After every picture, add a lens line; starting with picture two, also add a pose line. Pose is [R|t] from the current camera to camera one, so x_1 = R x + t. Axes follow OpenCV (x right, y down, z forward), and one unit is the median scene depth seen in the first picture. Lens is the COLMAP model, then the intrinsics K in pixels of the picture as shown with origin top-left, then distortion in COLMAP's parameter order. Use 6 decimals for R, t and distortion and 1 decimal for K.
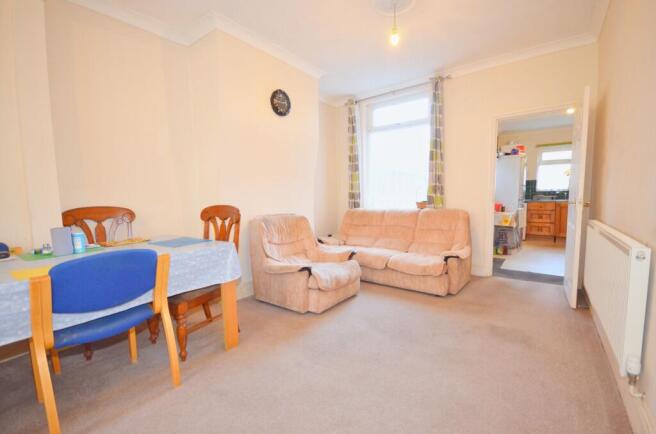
lens RADIAL K [[285.6, 0, 330.2], [0, 285.6, 221.2], [0, 0, 1]] dist [0.010709, -0.007806]
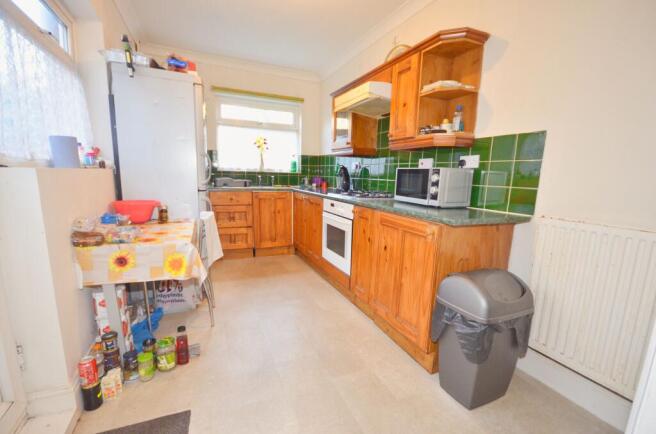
lens RADIAL K [[285.6, 0, 330.2], [0, 285.6, 221.2], [0, 0, 1]] dist [0.010709, -0.007806]
pose [[0.492163, -0.110733, 0.863431, 0.541288], [0.041759, 0.993738, 0.103641, -0.089709], [-0.869501, -0.014952, 0.493705, 0.870359]]
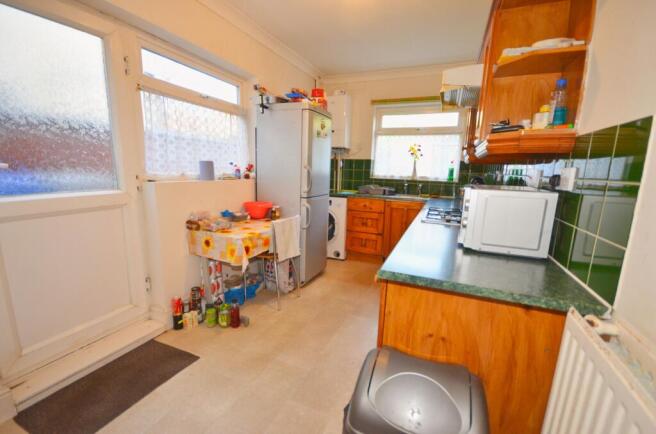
lens RADIAL K [[285.6, 0, 330.2], [0, 285.6, 221.2], [0, 0, 1]] dist [0.010709, -0.007806]
pose [[0.969317, 0.001765, 0.245808, 0.810591], [-0.024488, 0.995693, 0.089415, -0.109003], [-0.244592, -0.092691, 0.965186, 0.698664]]
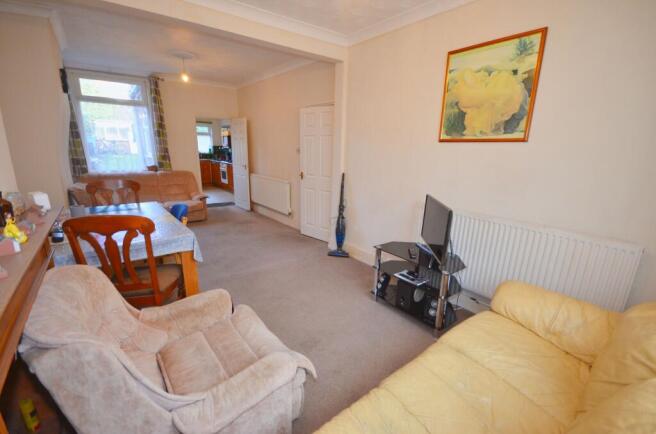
lens RADIAL K [[285.6, 0, 330.2], [0, 285.6, 221.2], [0, 0, 1]] dist [0.010709, -0.007806]
pose [[0.267806, -0.220194, 0.937974, -0.823089], [0.057041, 0.975450, 0.212705, -0.054751], [-0.961783, -0.003461, 0.273792, -0.211167]]
